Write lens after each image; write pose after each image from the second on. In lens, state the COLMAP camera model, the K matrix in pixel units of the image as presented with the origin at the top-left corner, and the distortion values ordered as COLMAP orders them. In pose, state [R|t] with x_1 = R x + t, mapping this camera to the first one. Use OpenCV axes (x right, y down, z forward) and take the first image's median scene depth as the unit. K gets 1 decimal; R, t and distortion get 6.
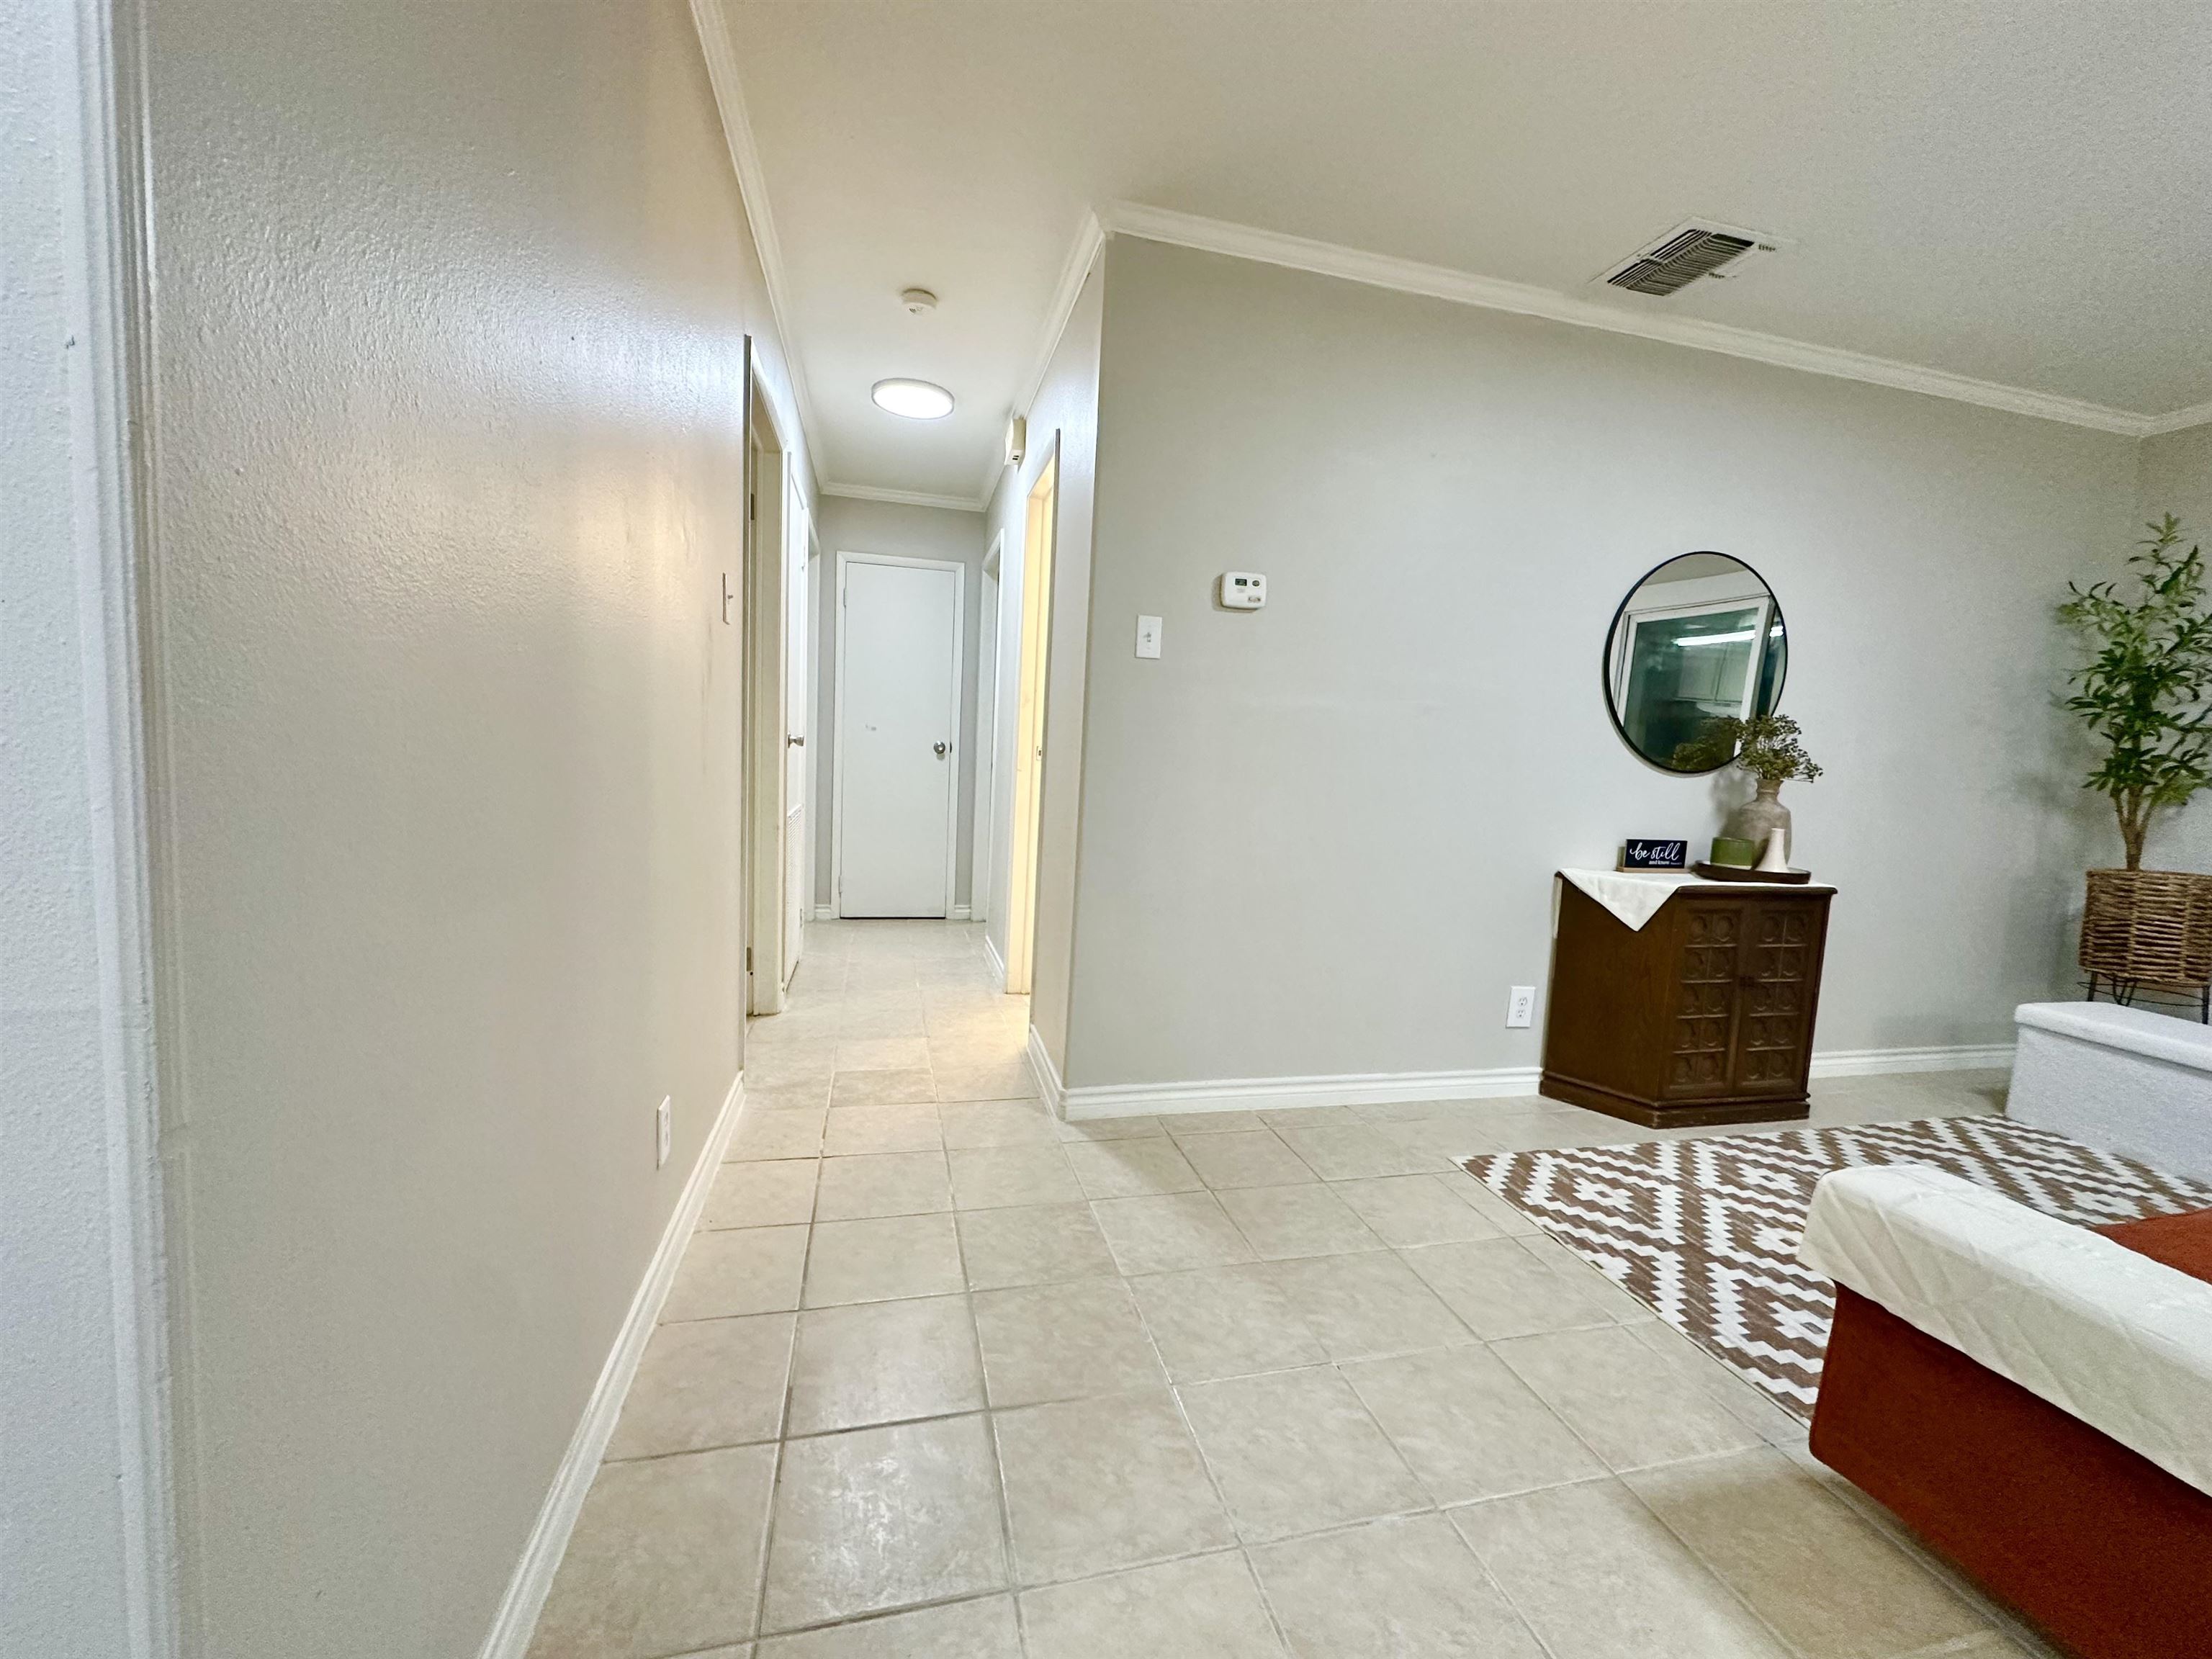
lens RADIAL K [[882.6, 0, 1105.6], [0, 882.6, 832.2], [0, 0, 1]] dist [-0.002031, 0.000547]
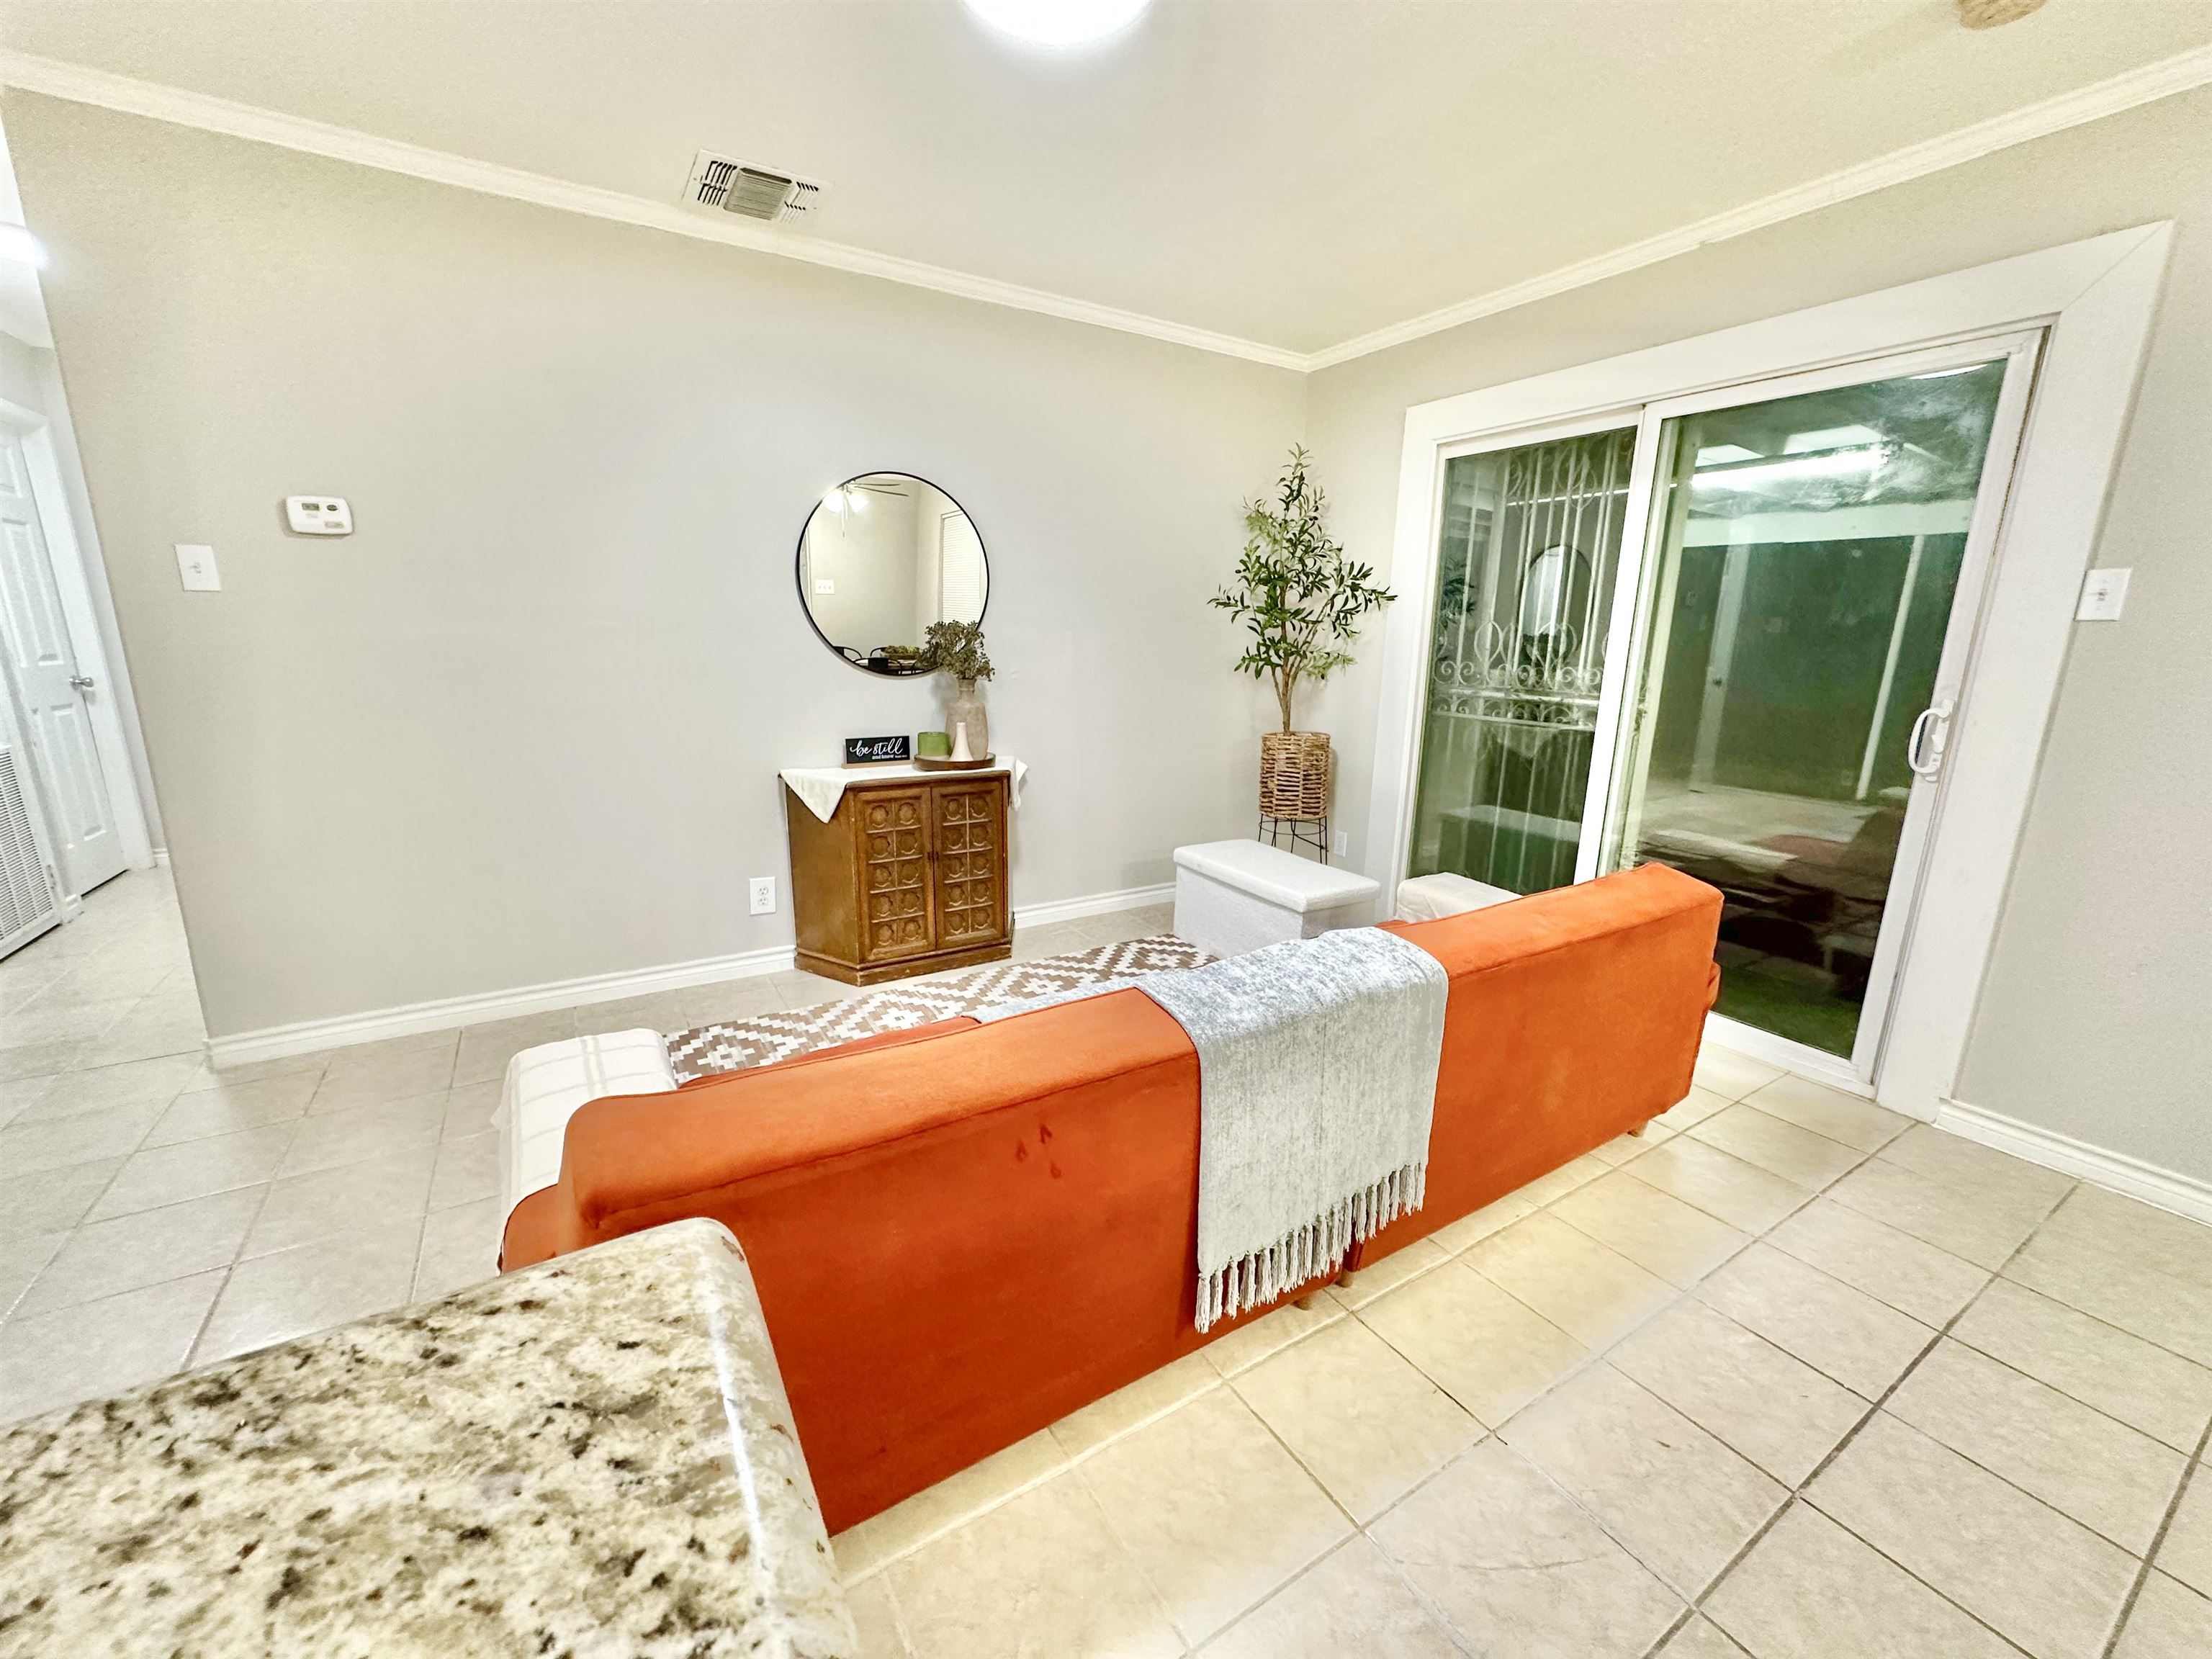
lens RADIAL K [[882.6, 0, 1105.2], [0, 882.6, 829.6], [0, 0, 1]] dist [-0.002031, 0.000547]
pose [[0.954622, -0.097396, 0.281445, 0.625331], [0.055803, 0.986772, 0.152204, -0.032791], [-0.292547, -0.129592, 0.947429, -0.188331]]
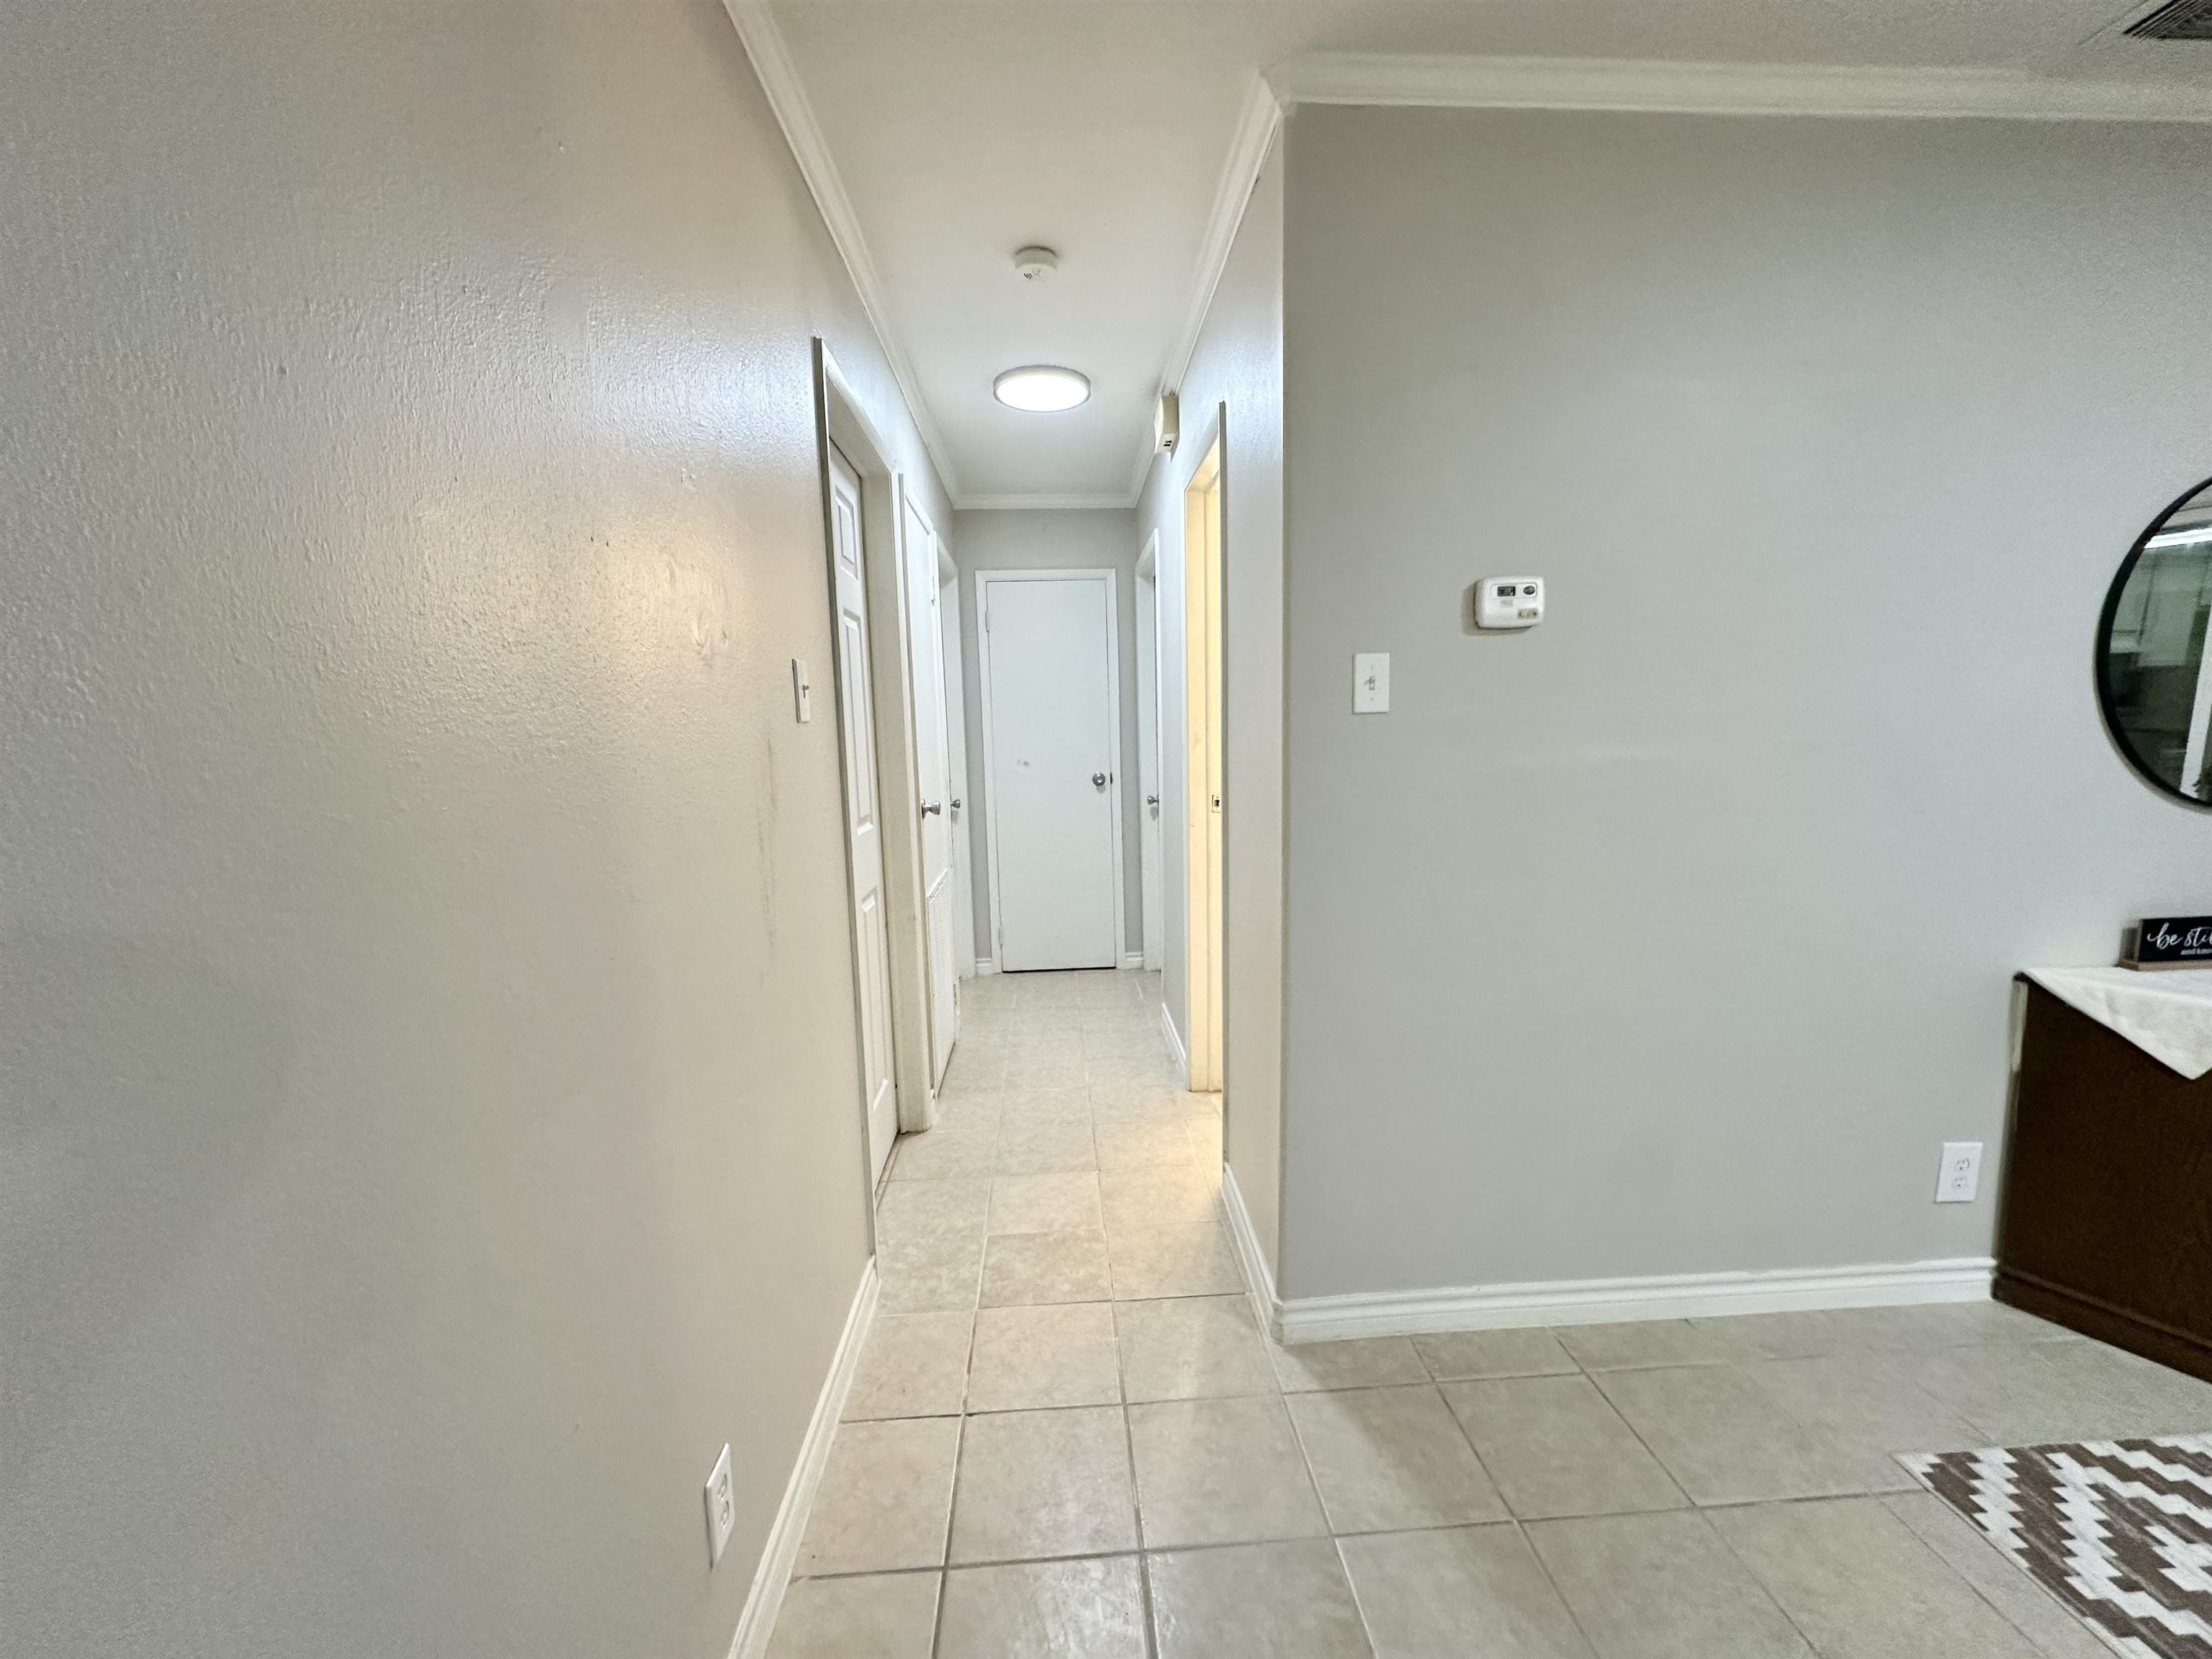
lens RADIAL K [[882.6, 0, 1107.1], [0, 882.6, 829.5], [0, 0, 1]] dist [-0.002031, 0.000547]
pose [[0.980763, -0.049003, -0.188952, -0.028232], [0.053361, 0.998412, 0.018039, -0.118277], [0.187768, -0.027775, 0.981821, 0.245254]]
